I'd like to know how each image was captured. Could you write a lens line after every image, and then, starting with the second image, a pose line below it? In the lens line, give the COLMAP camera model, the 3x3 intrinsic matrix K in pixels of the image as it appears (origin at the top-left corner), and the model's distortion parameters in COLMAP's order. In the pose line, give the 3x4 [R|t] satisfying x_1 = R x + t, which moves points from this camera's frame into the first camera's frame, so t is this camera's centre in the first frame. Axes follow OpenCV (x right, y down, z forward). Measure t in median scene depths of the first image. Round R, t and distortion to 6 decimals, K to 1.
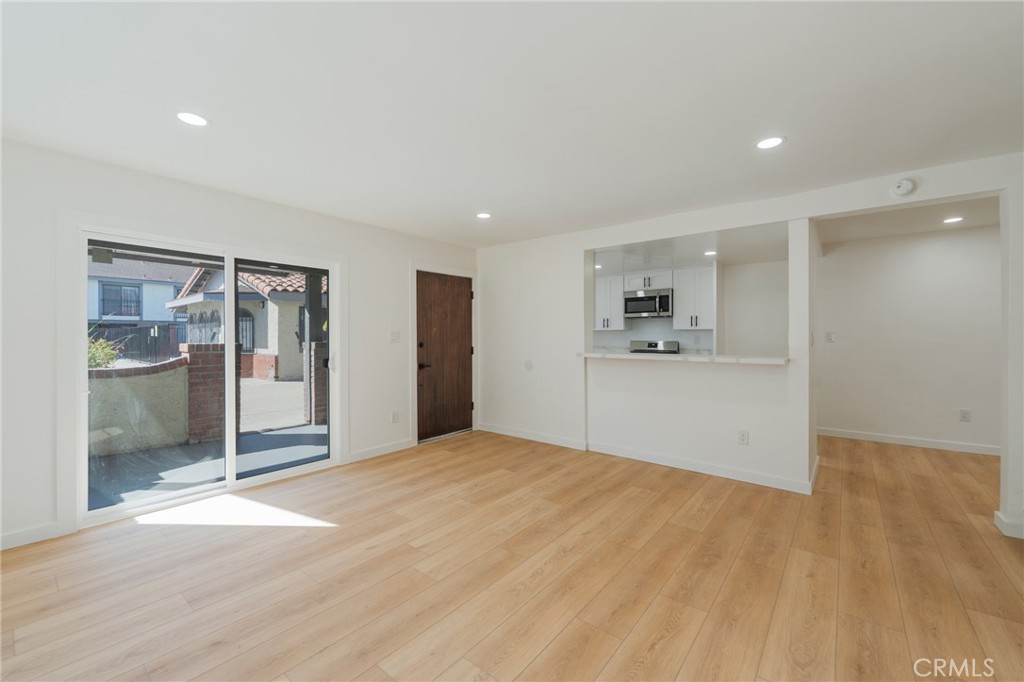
lens RADIAL K [[408.2, 0, 516.4], [0, 408.2, 339.5], [0, 0, 1]] dist [-0.002147, -0.000370]
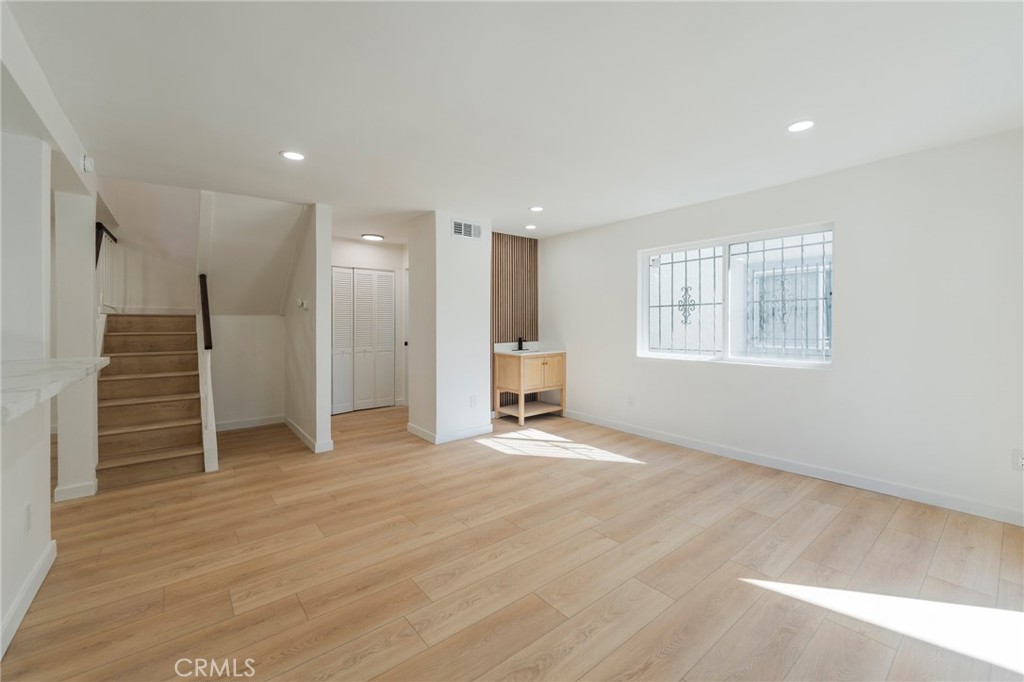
lens RADIAL K [[411.8, 0, 512.7], [0, 411.8, 326.0], [0, 0, 1]] dist [0.000542, -0.000080]
pose [[-0.976456, 0.002160, 0.215705, -0.184462], [0.005647, 0.999863, 0.015552, -0.011483], [-0.215642, 0.016404, -0.976335, 1.552424]]
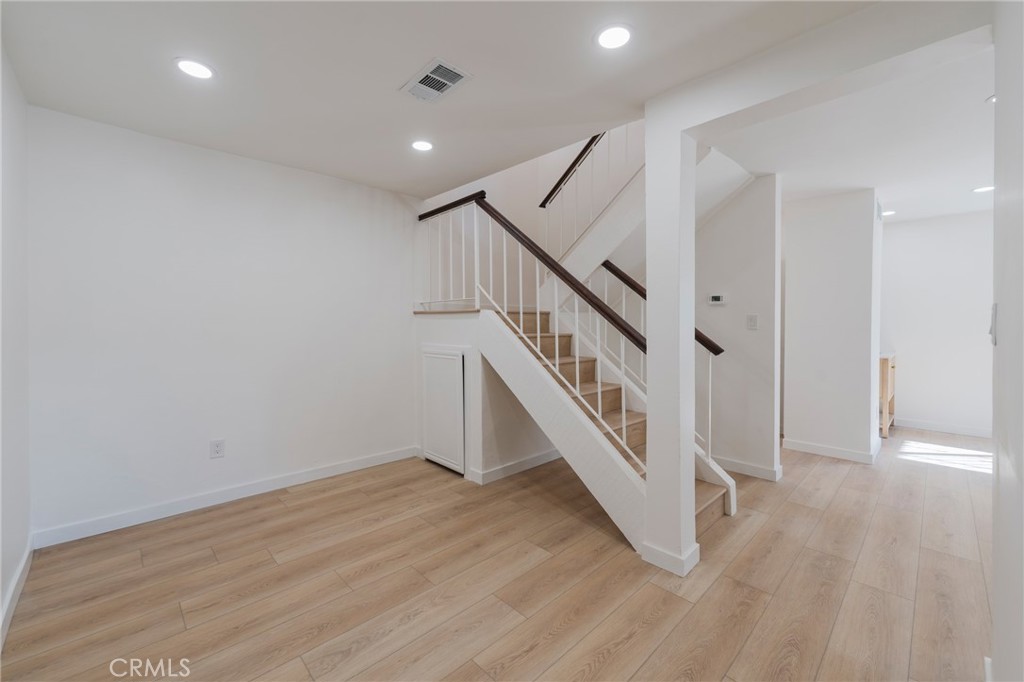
lens RADIAL K [[416.3, 0, 513.6], [0, 416.3, 333.5], [0, 0, 1]] dist [-0.000434, -0.000303]
pose [[-0.992951, 0.005402, 0.118398, 1.214745], [0.009226, 0.999452, 0.031774, -0.014520], [-0.118162, 0.032642, -0.992458, 1.547513]]
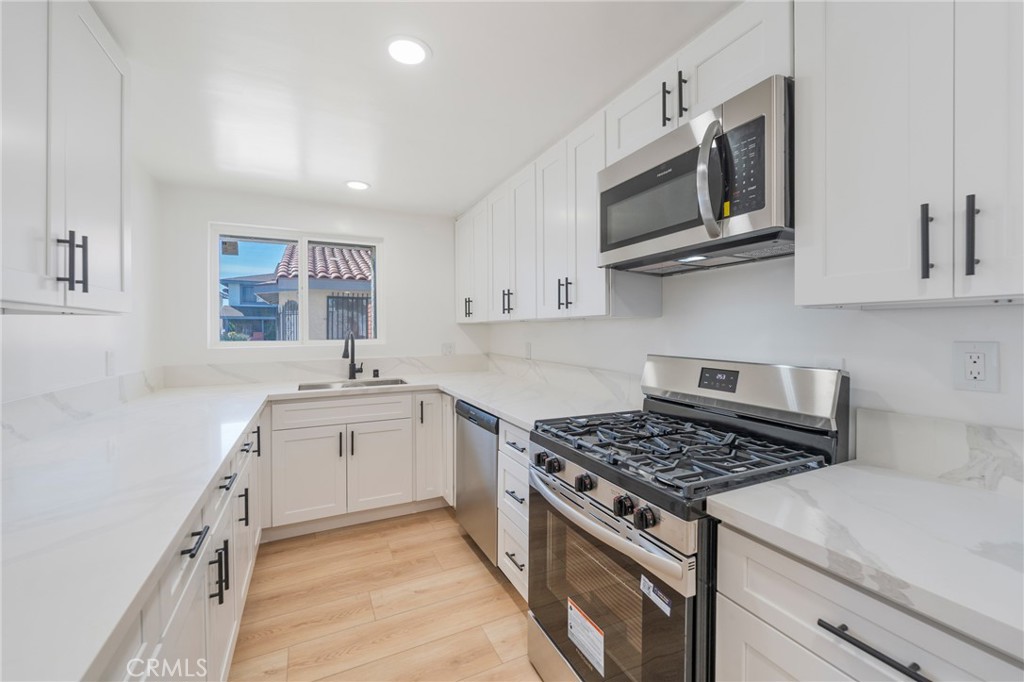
lens RADIAL K [[416.3, 0, 513.6], [0, 416.3, 333.5], [0, 0, 1]] dist [-0.000434, -0.000303]
pose [[0.906542, 0.004628, -0.422091, 0.678478], [-0.004290, 0.999989, 0.001749, -0.024171], [0.422095, 0.000225, 0.906552, 1.520813]]
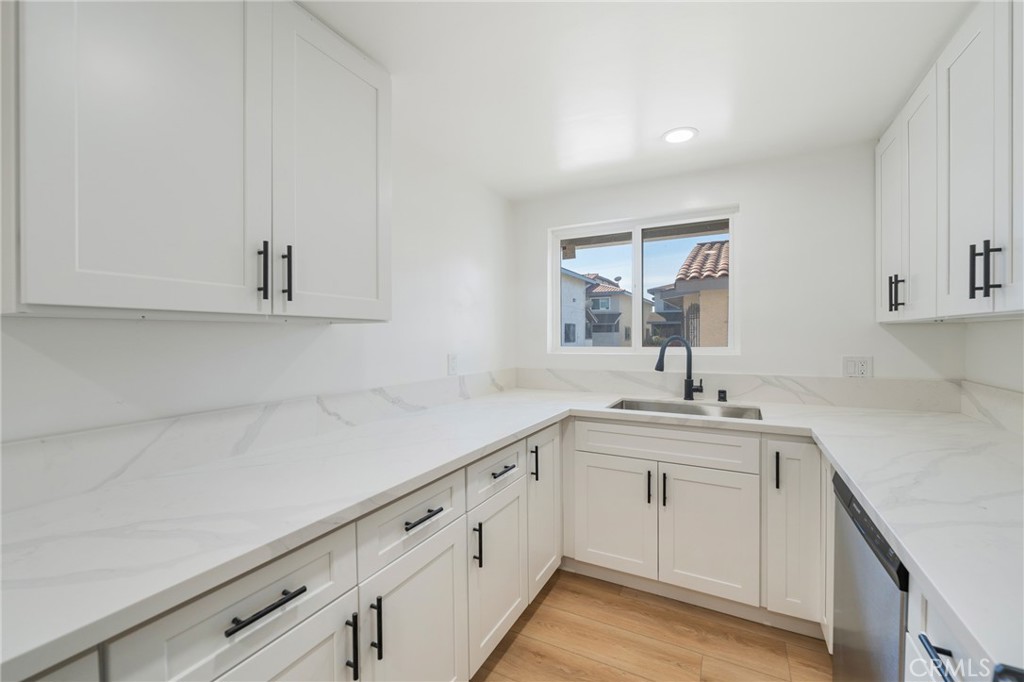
lens RADIAL K [[419.8, 0, 507.5], [0, 419.8, 340.1], [0, 0, 1]] dist [-0.001061, -0.000612]
pose [[0.181641, 0.014376, -0.983260, 0.594444], [-0.005781, 0.999891, 0.013552, -0.028574], [0.983348, 0.003223, 0.181704, 1.808305]]
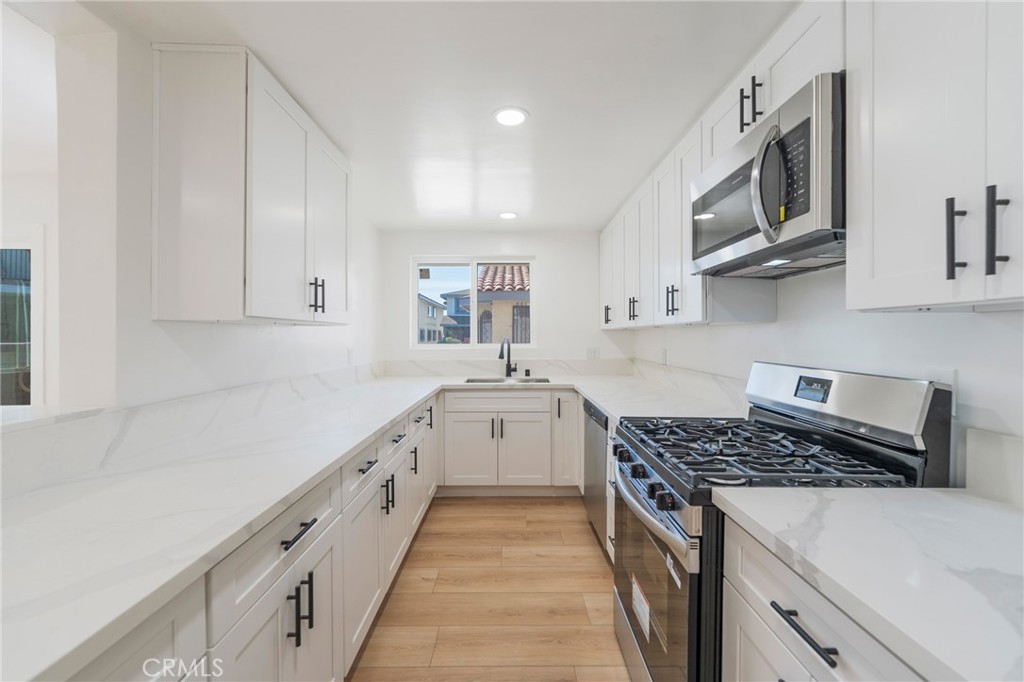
lens RADIAL K [[412.9, 0, 512.0], [0, 412.9, 341.0], [0, 0, 1]] dist [-0.001073, -0.000060]
pose [[0.633362, 0.012235, -0.773759, 0.831671], [-0.008774, 0.999924, 0.008629, -0.023774], [0.773806, 0.001324, 0.633421, 1.521605]]
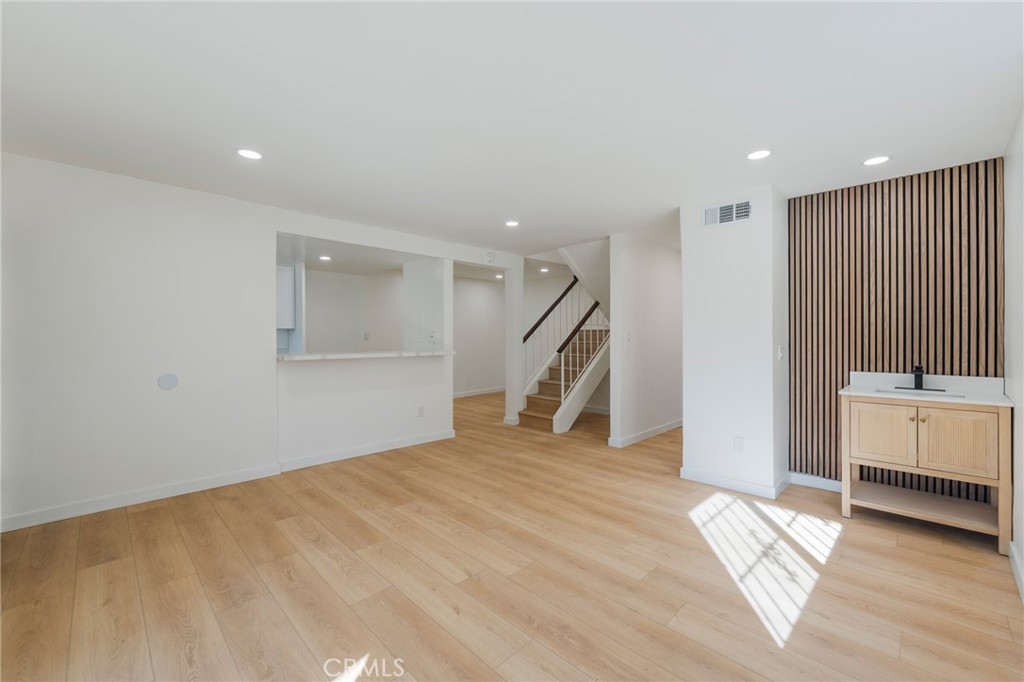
lens RADIAL K [[416.3, 0, 513.6], [0, 416.3, 333.5], [0, 0, 1]] dist [-0.000434, -0.000303]
pose [[0.105484, 0.006380, 0.994401, -0.870324], [0.003546, 0.999971, -0.006792, -0.003490], [-0.994415, 0.004242, 0.105458, 0.626280]]
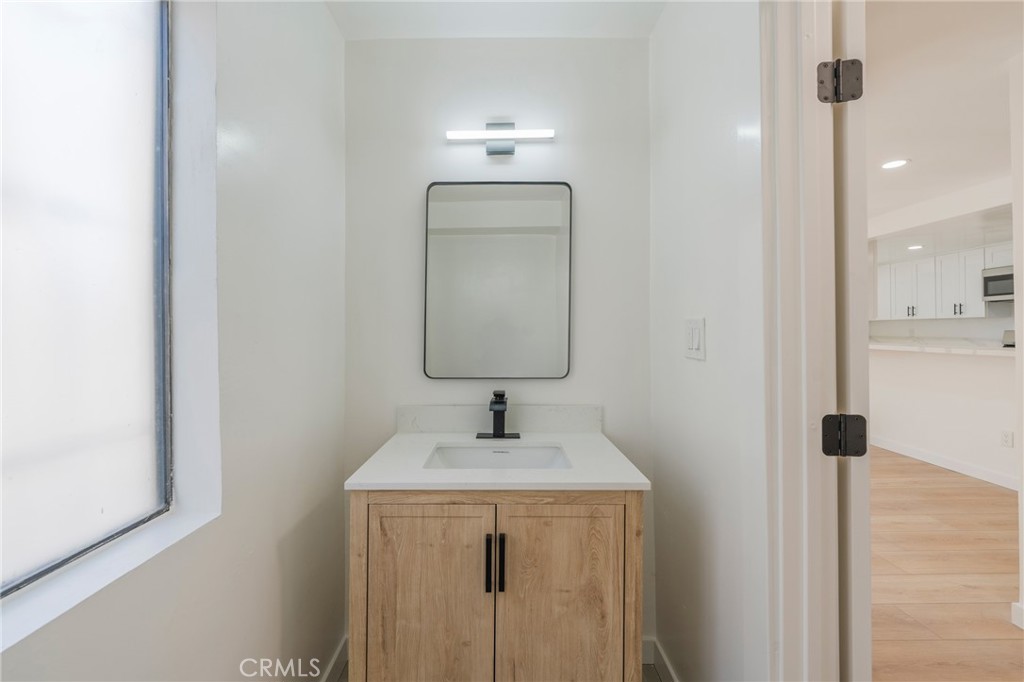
lens RADIAL K [[416.3, 0, 513.6], [0, 416.3, 333.5], [0, 0, 1]] dist [-0.000434, -0.000303]
pose [[0.627746, 0.002147, -0.778415, 0.664844], [0.003567, 0.999978, 0.005635, 0.001044], [0.778410, -0.006314, 0.627725, -0.463346]]
